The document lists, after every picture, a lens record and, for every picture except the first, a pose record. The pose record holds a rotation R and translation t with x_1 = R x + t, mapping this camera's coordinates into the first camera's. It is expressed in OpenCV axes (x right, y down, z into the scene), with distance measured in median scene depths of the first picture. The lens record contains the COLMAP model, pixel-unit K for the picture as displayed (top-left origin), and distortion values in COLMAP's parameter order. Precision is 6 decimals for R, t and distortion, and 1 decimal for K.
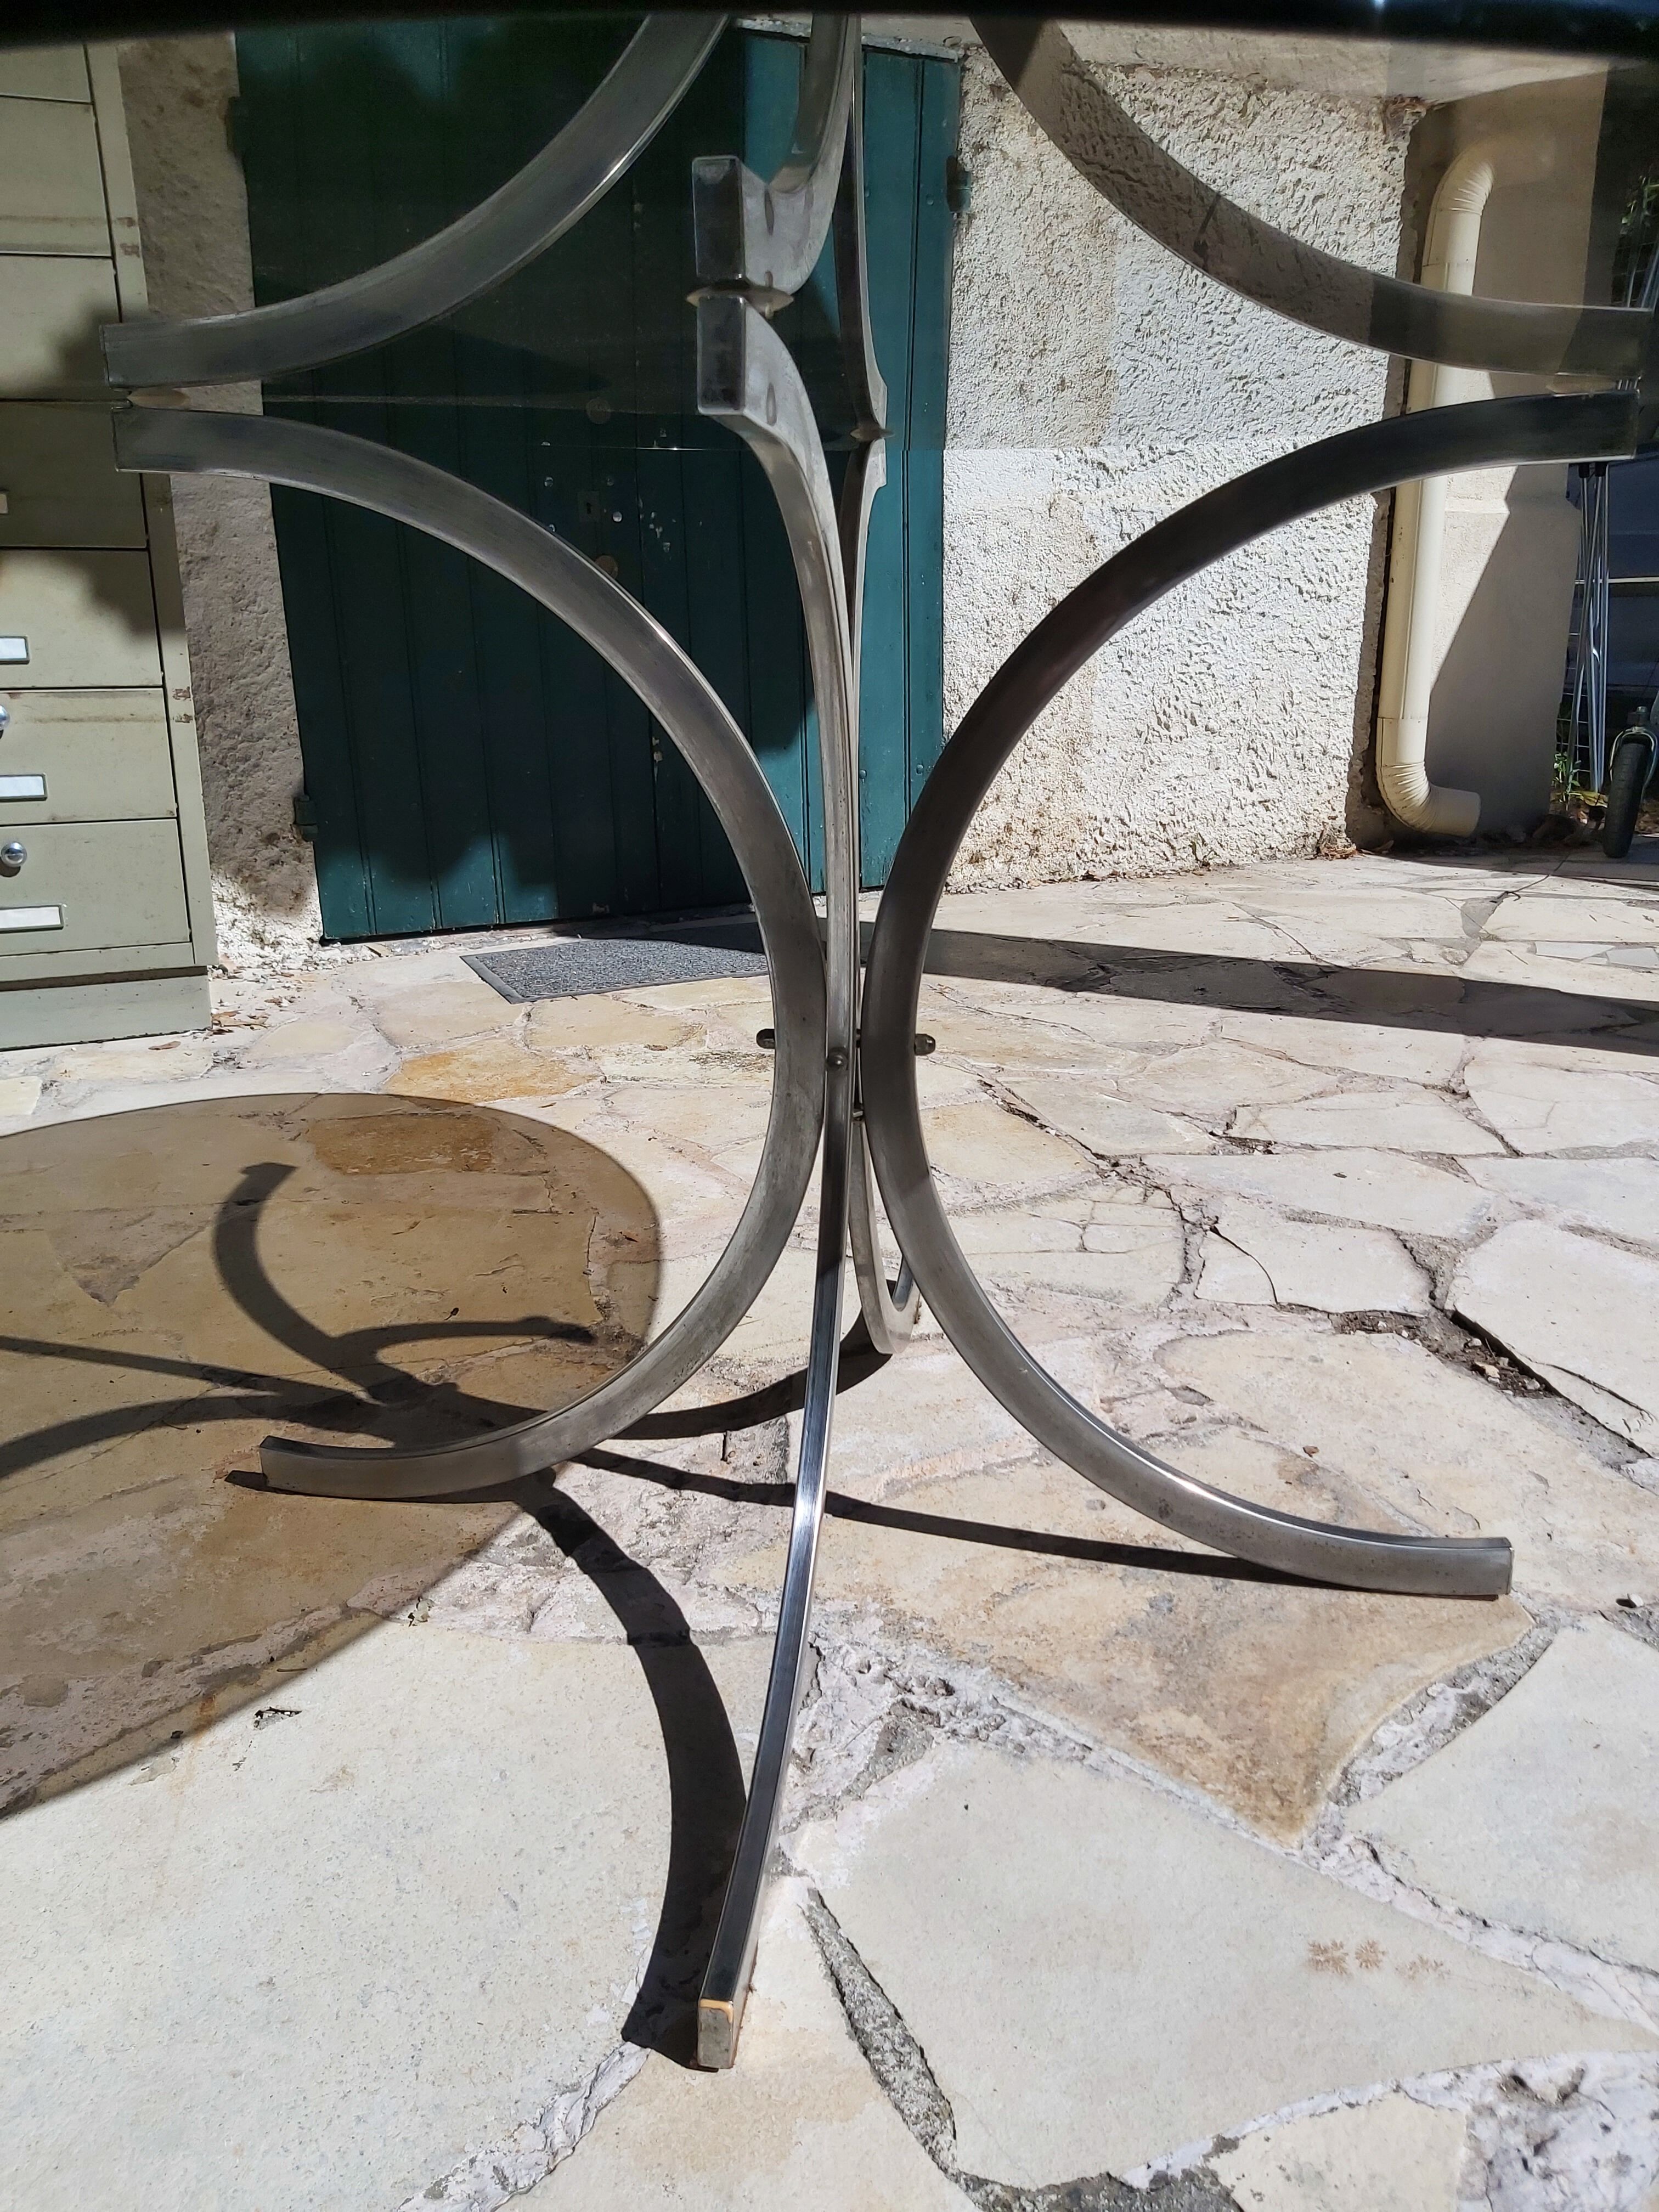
lens RADIAL K [[1706.7, 0, 803.4], [0, 1706.7, 1095.0], [0, 0, 1]] dist [0.064853, -0.111886]
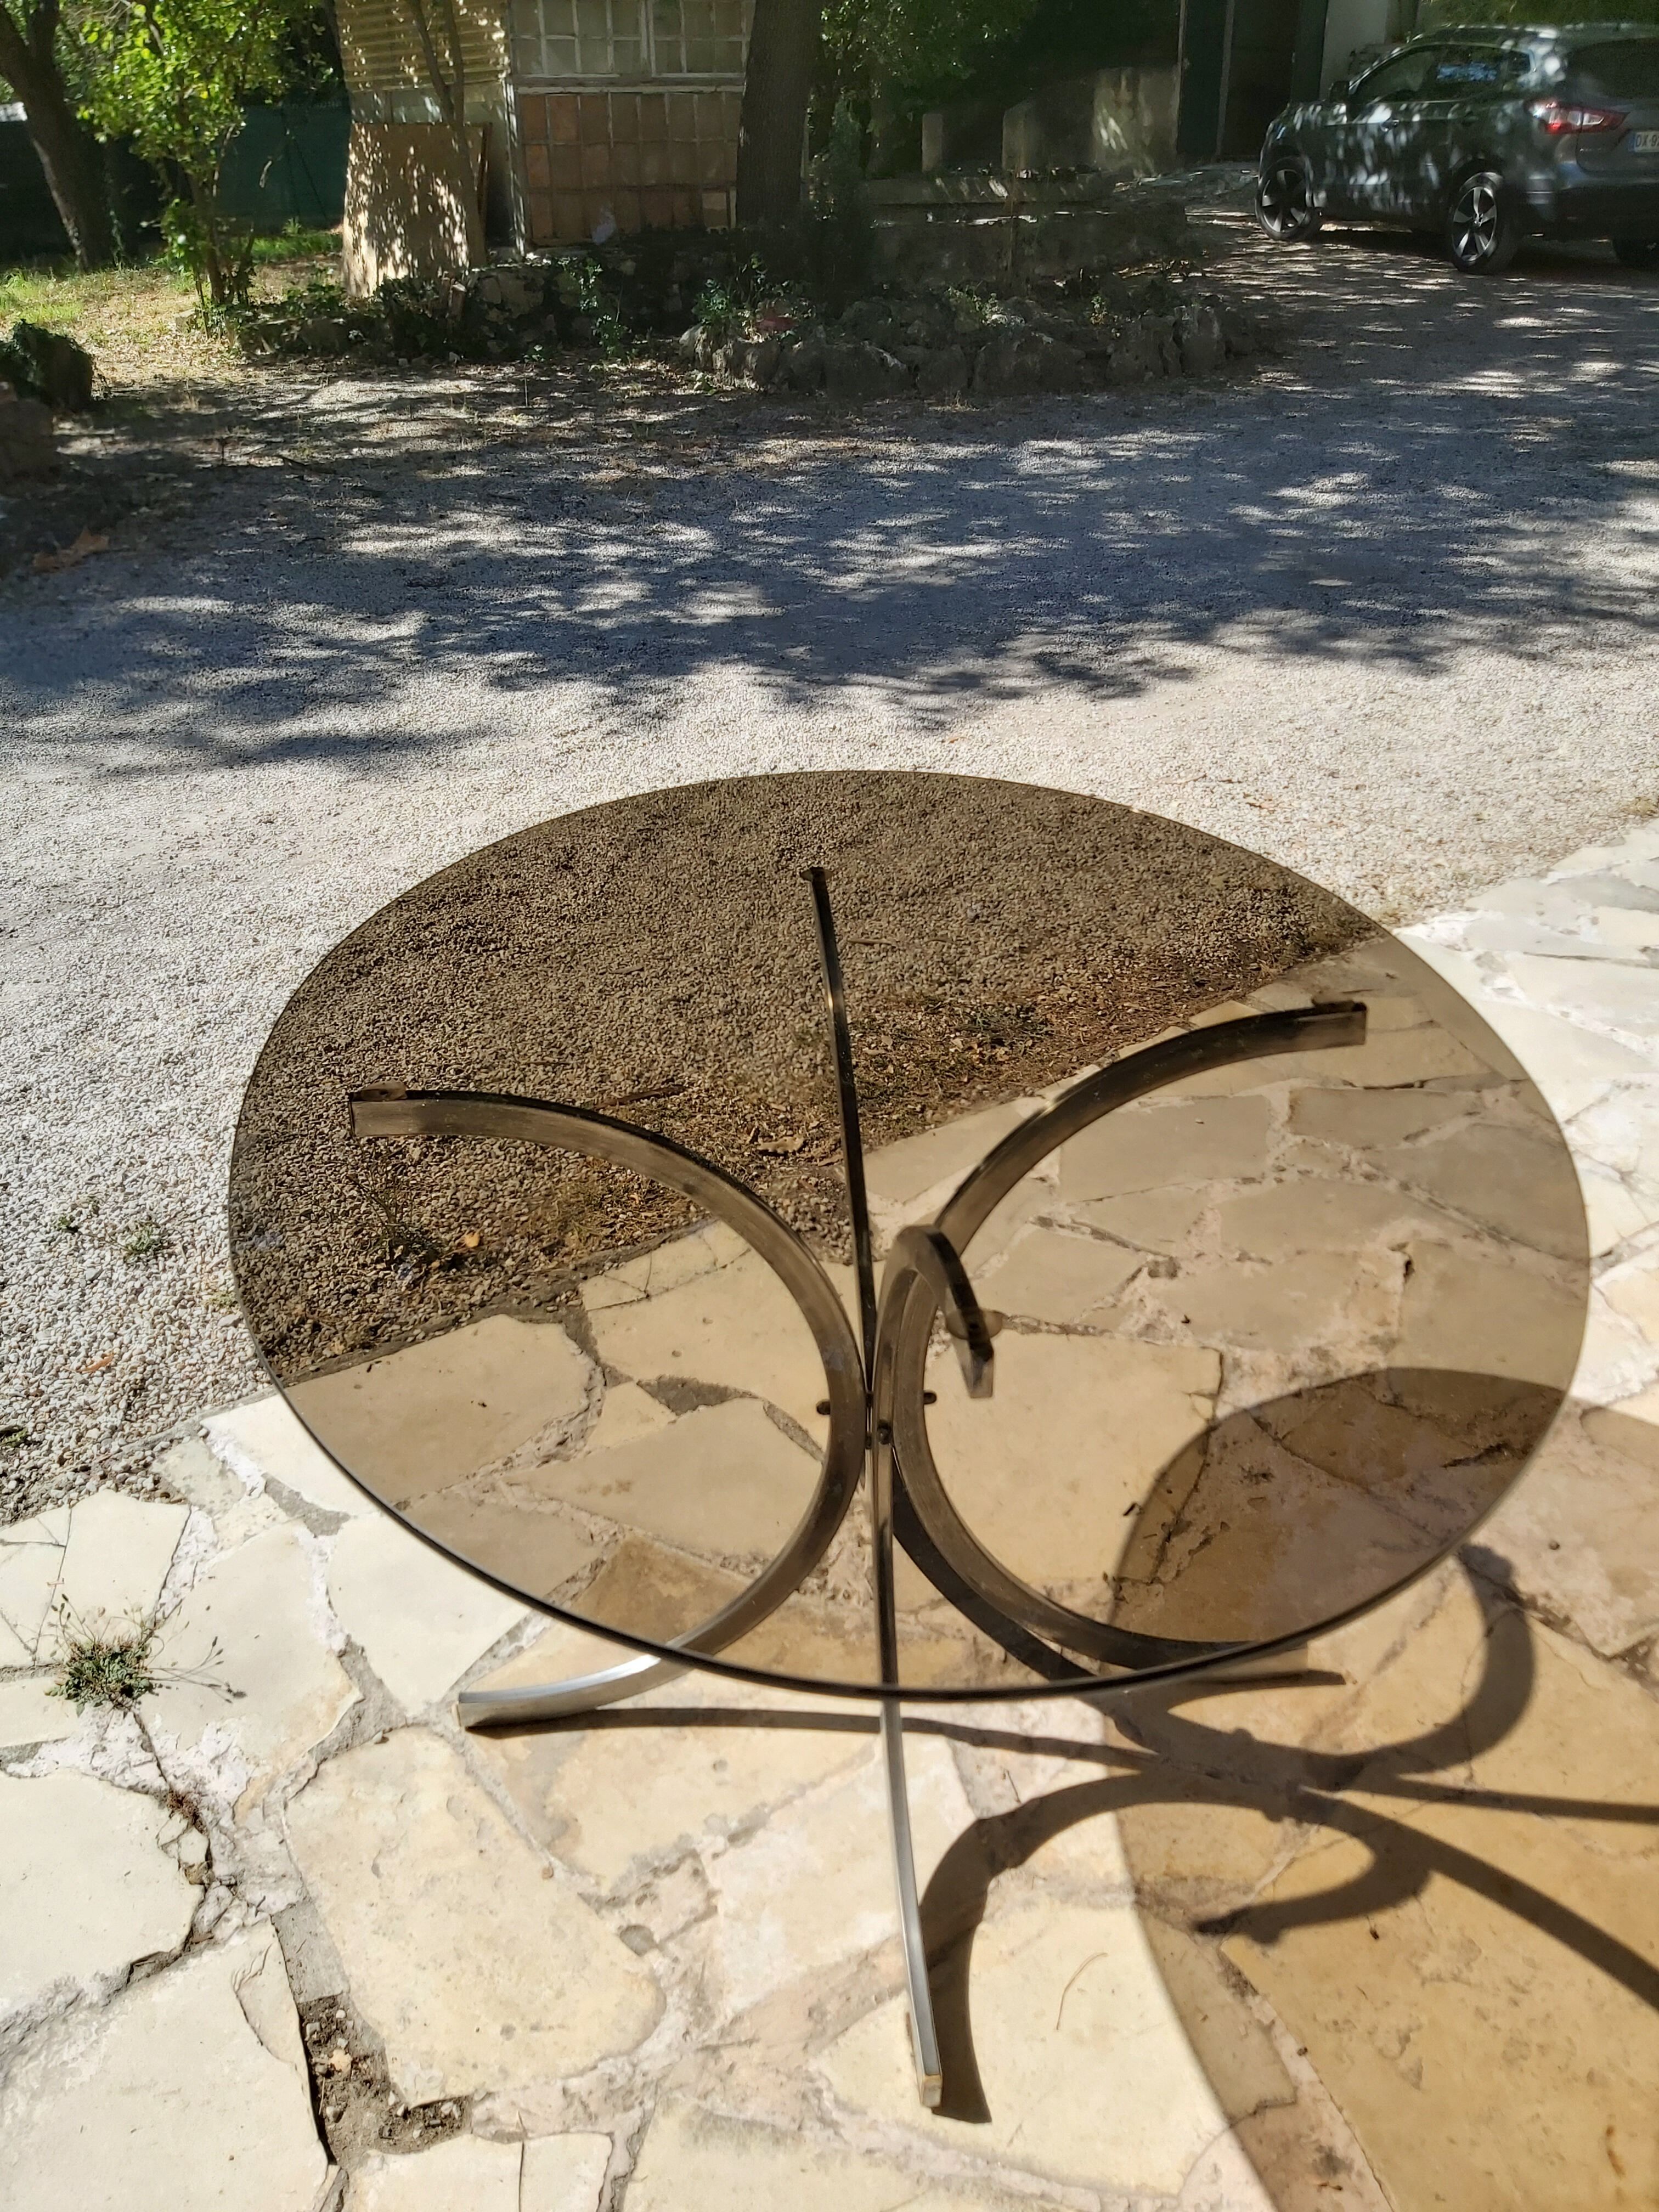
lens RADIAL K [[1706.7, 0, 804.7], [0, 1706.7, 1060.8], [0, 0, 1]] dist [0.064853, -0.111886]
pose [[-0.976531, 0.139288, -0.164278, 0.217124], [-0.020486, 0.699209, 0.714624, -0.980666], [0.214403, 0.701217, -0.679946, 1.339973]]
